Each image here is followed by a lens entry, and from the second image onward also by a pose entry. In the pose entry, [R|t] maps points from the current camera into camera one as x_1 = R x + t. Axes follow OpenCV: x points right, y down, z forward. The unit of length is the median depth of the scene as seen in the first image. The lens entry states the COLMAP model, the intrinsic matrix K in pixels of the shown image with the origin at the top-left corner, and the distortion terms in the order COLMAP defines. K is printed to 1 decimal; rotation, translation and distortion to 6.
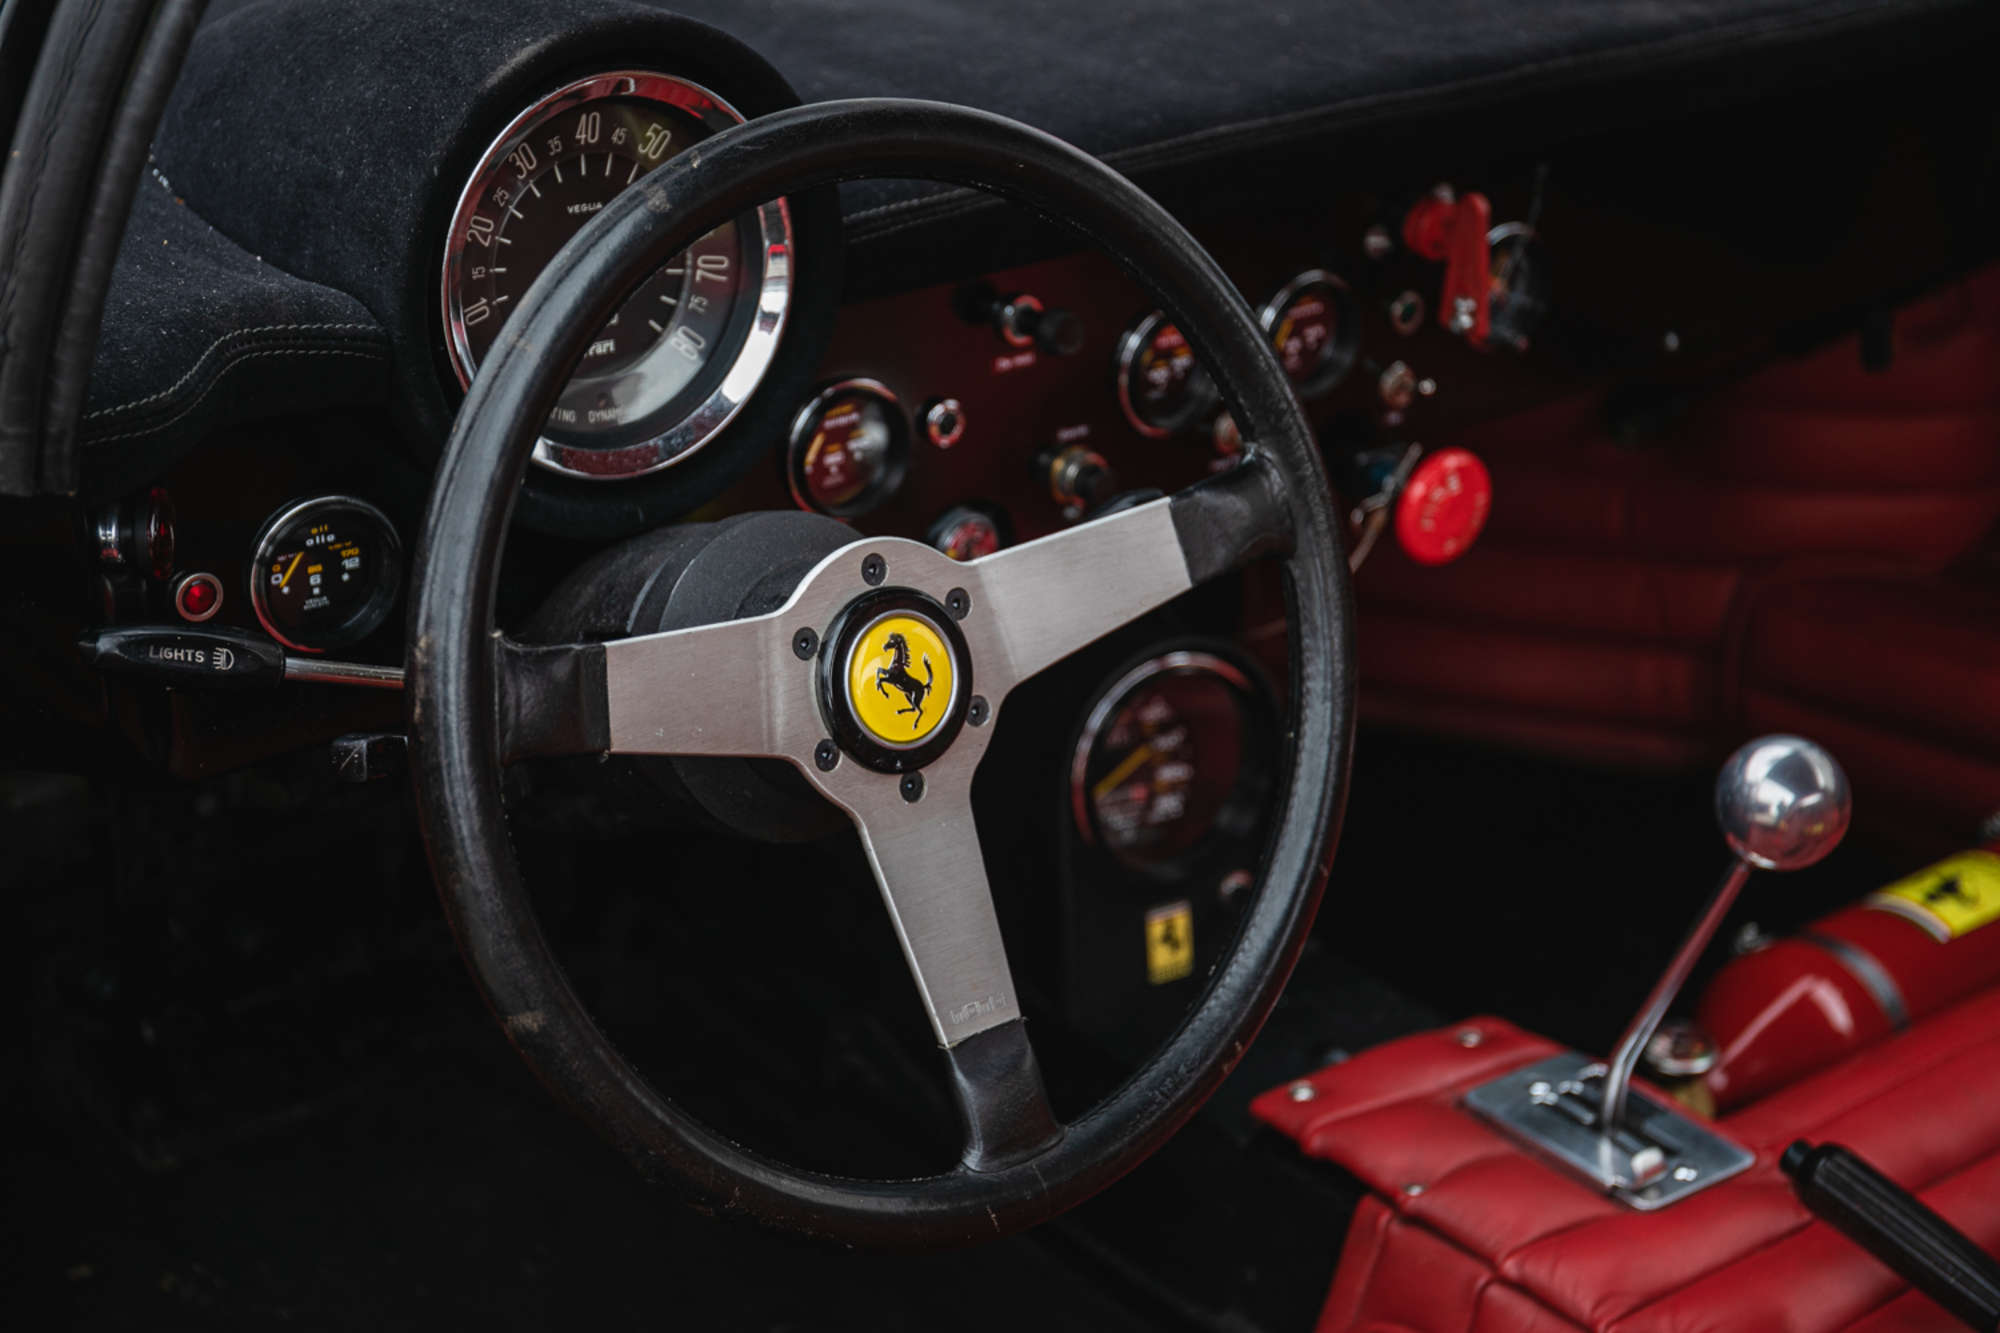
lens RADIAL K [[3325.6, 0, 1013.4], [0, 3325.6, 665.4], [0, 0, 1]] dist [0.098939, 0.000000]
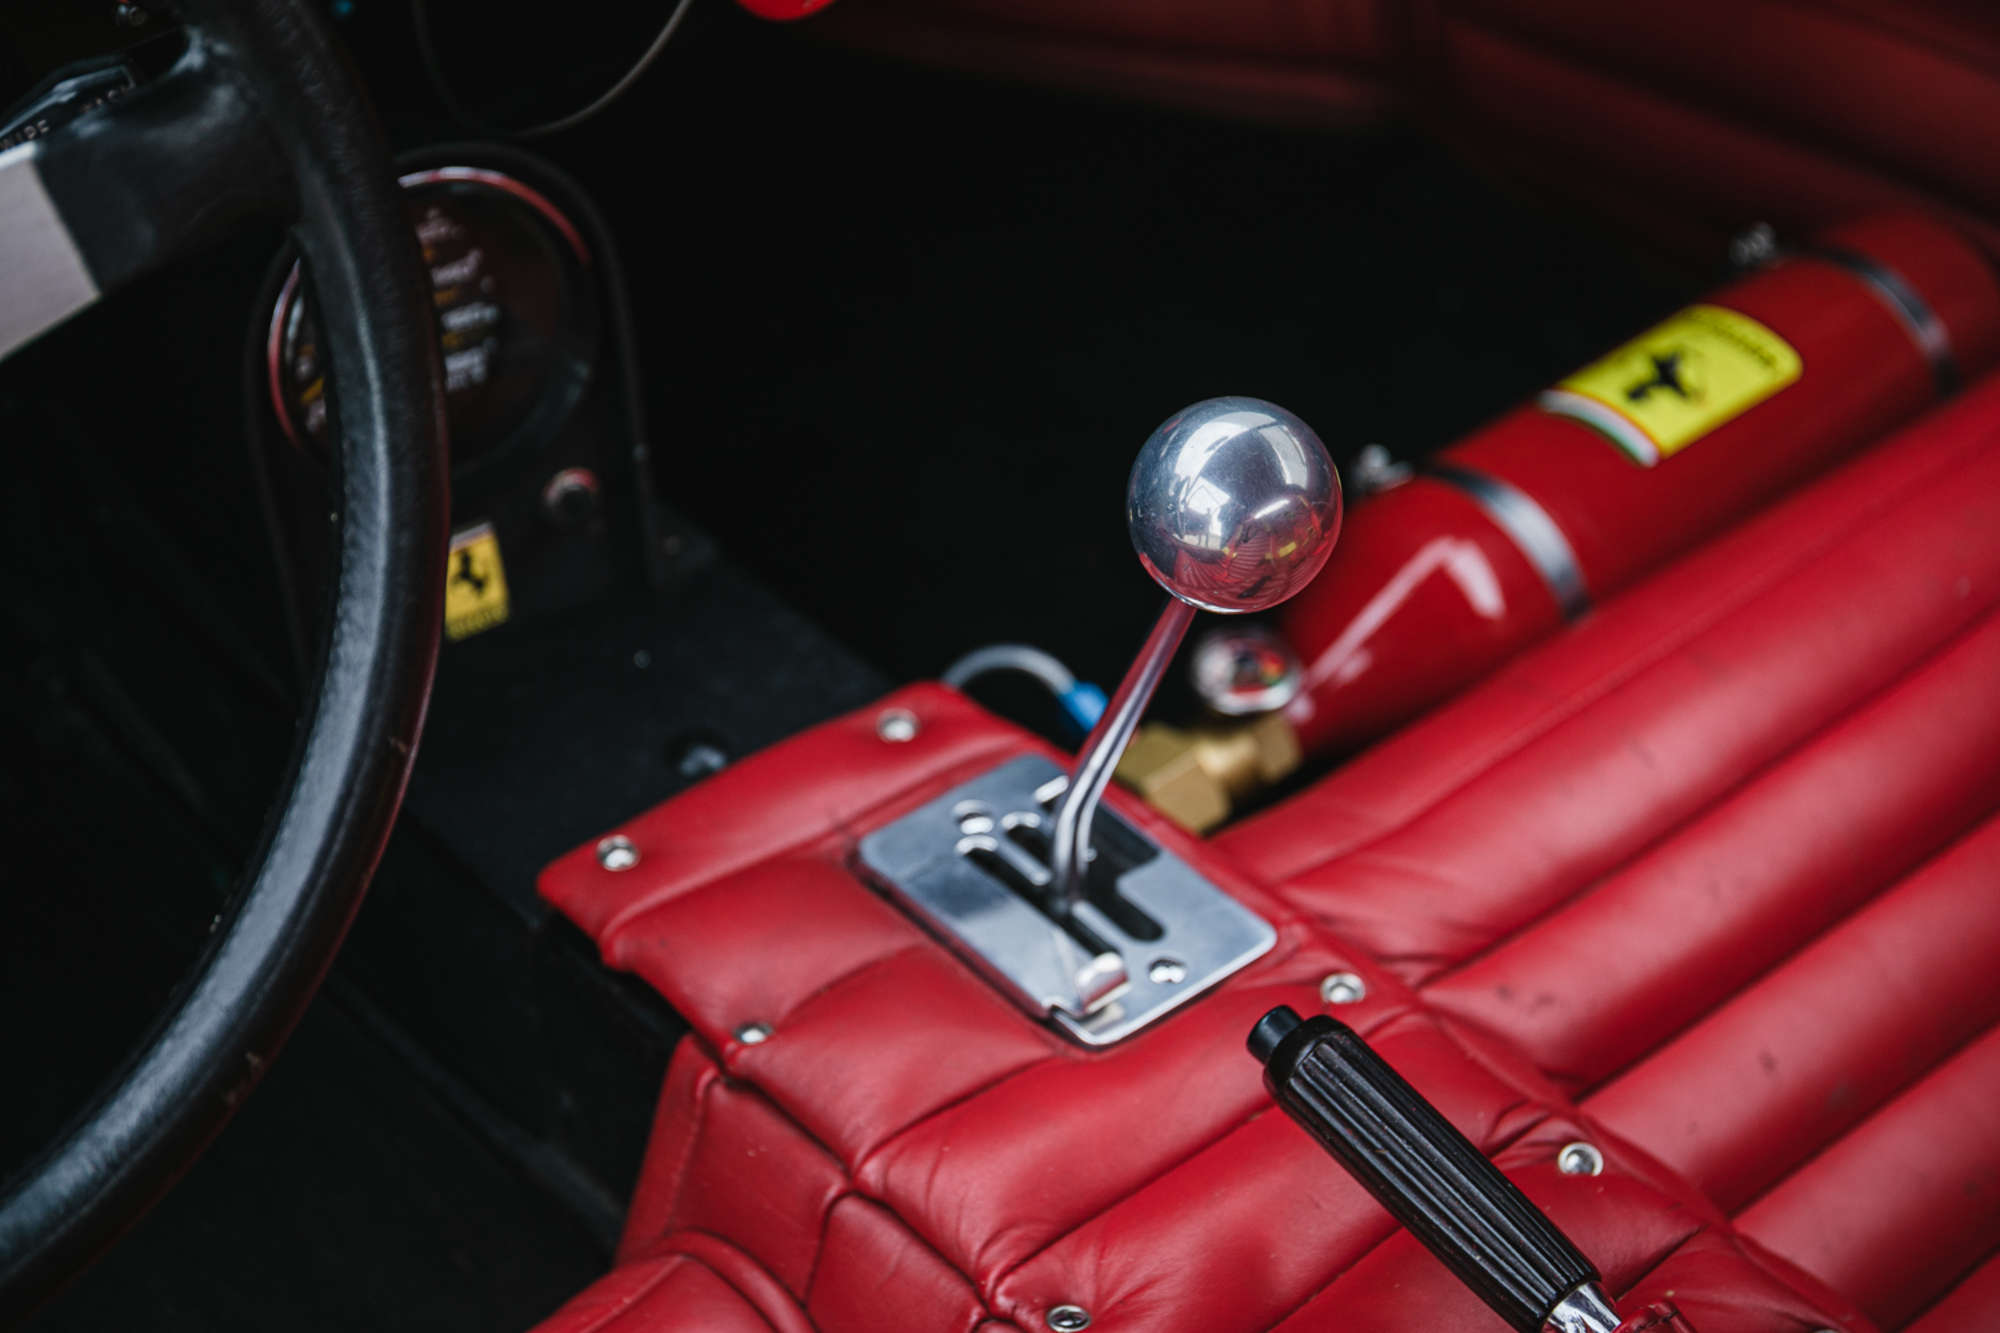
lens RADIAL K [[3682.1, 0, 1008.3], [0, 3682.1, 675.4], [0, 0, 1]] dist [0.090069, 0.000000]
pose [[0.998888, -0.046106, 0.009812, 0.179927], [0.041898, 0.963779, 0.263389, -0.109598], [-0.021600, -0.262685, 0.964640, 0.335389]]
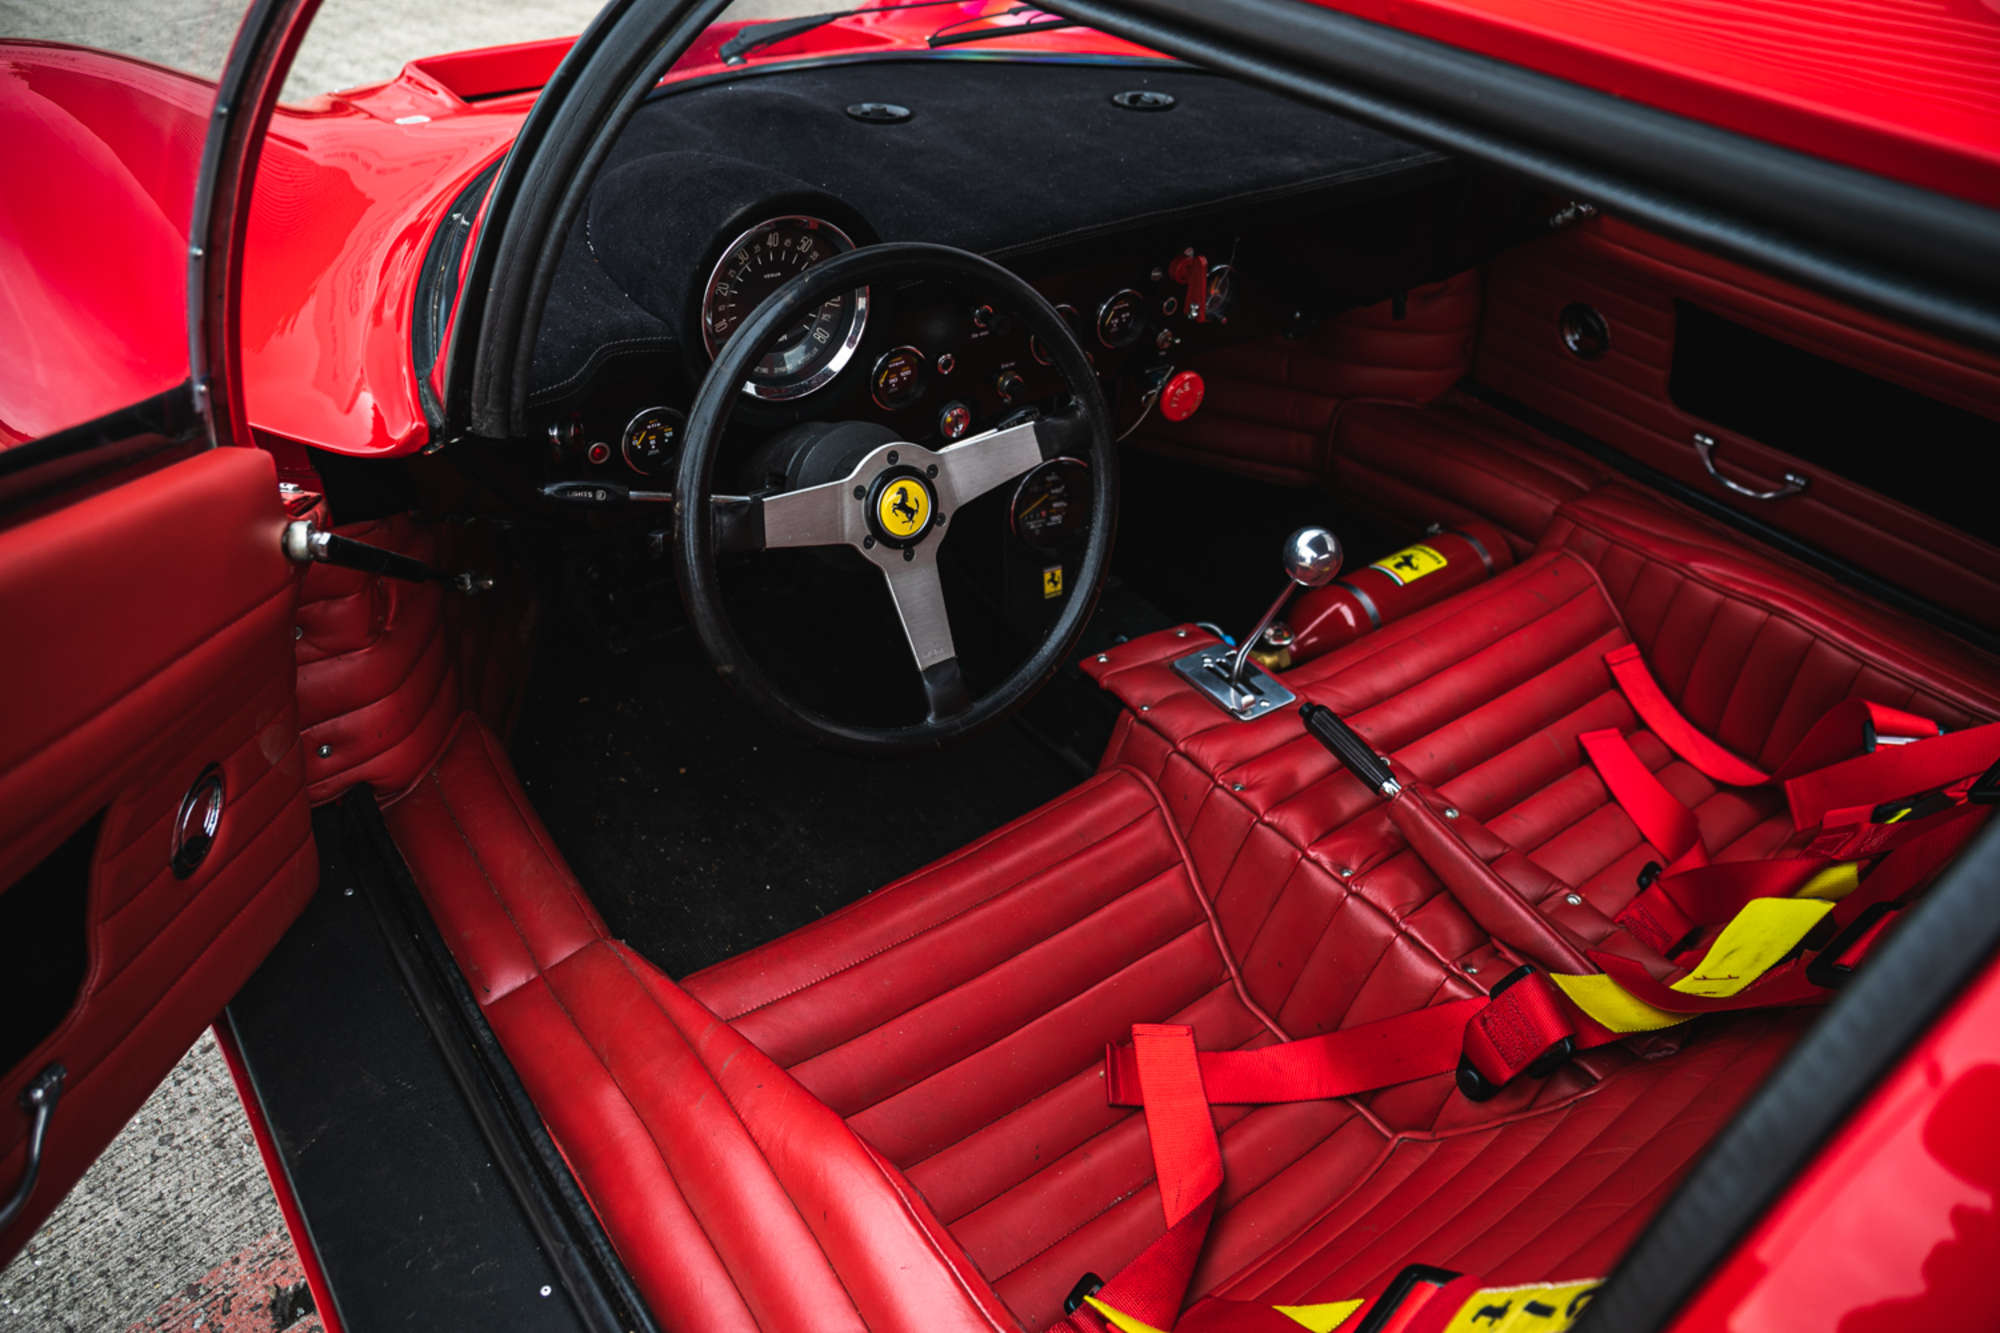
lens RADIAL K [[1475.4, 0, 1000.2], [0, 1475.4, 666.4], [0, 0, 1]] dist [-0.079339, 0.003196]
pose [[0.998496, 0.043183, -0.033764, 0.057978], [-0.034908, 0.975828, 0.215736, -0.091186], [0.042264, -0.214233, 0.975868, 0.018797]]
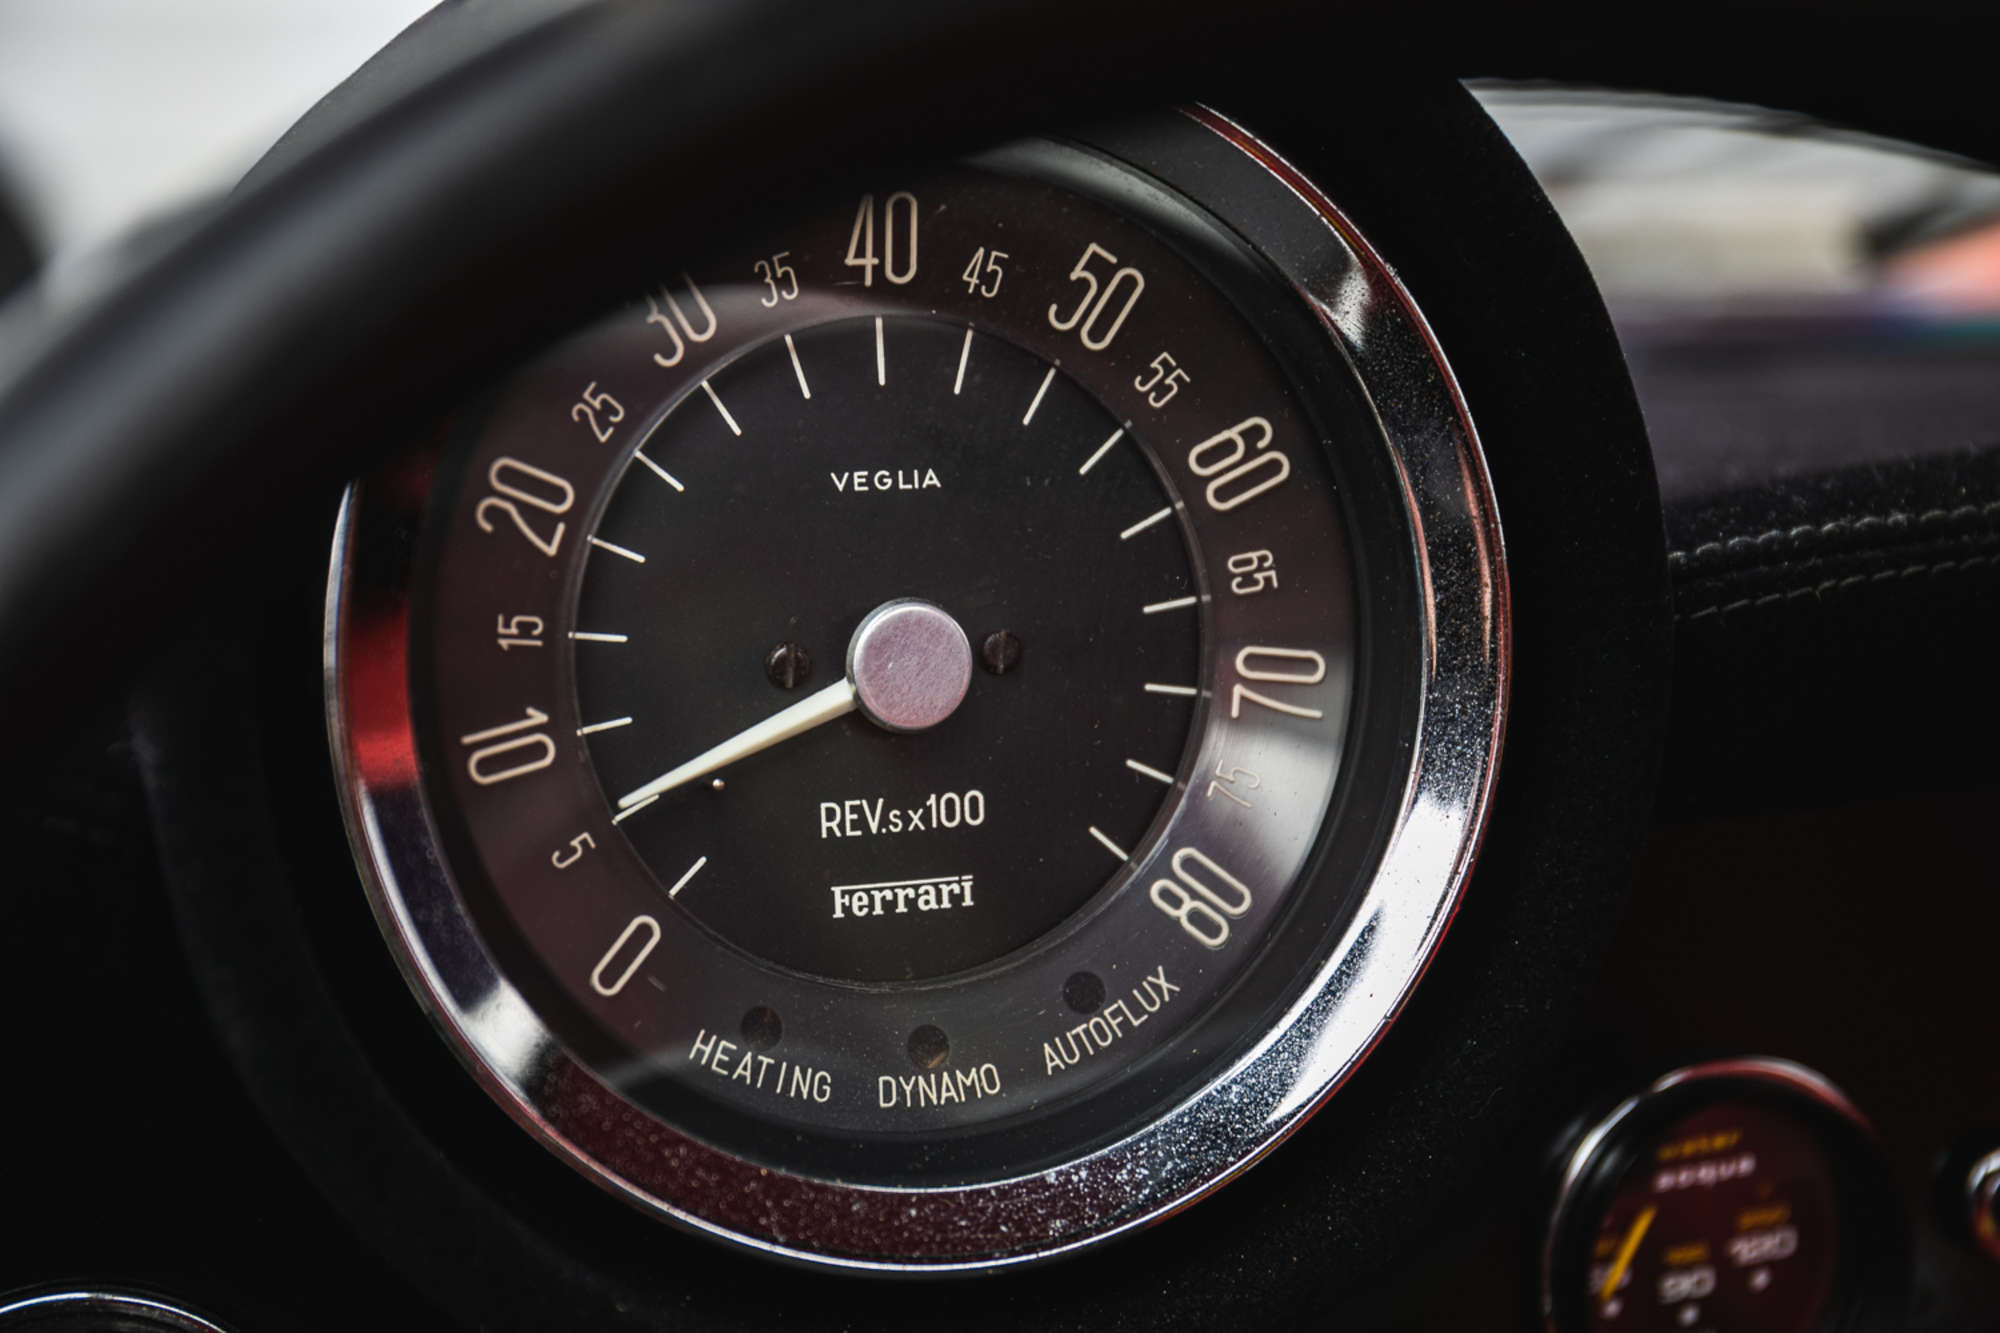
lens RADIAL K [[3682.1, 0, 999.2], [0, 3682.1, 666.2], [0, 0, 1]] dist [0.090069, 0.000000]
pose [[0.947987, -0.016220, -0.317894, 0.003536], [-0.068061, 0.965275, -0.252216, -0.021184], [0.310946, 0.260733, 0.913964, 0.606453]]
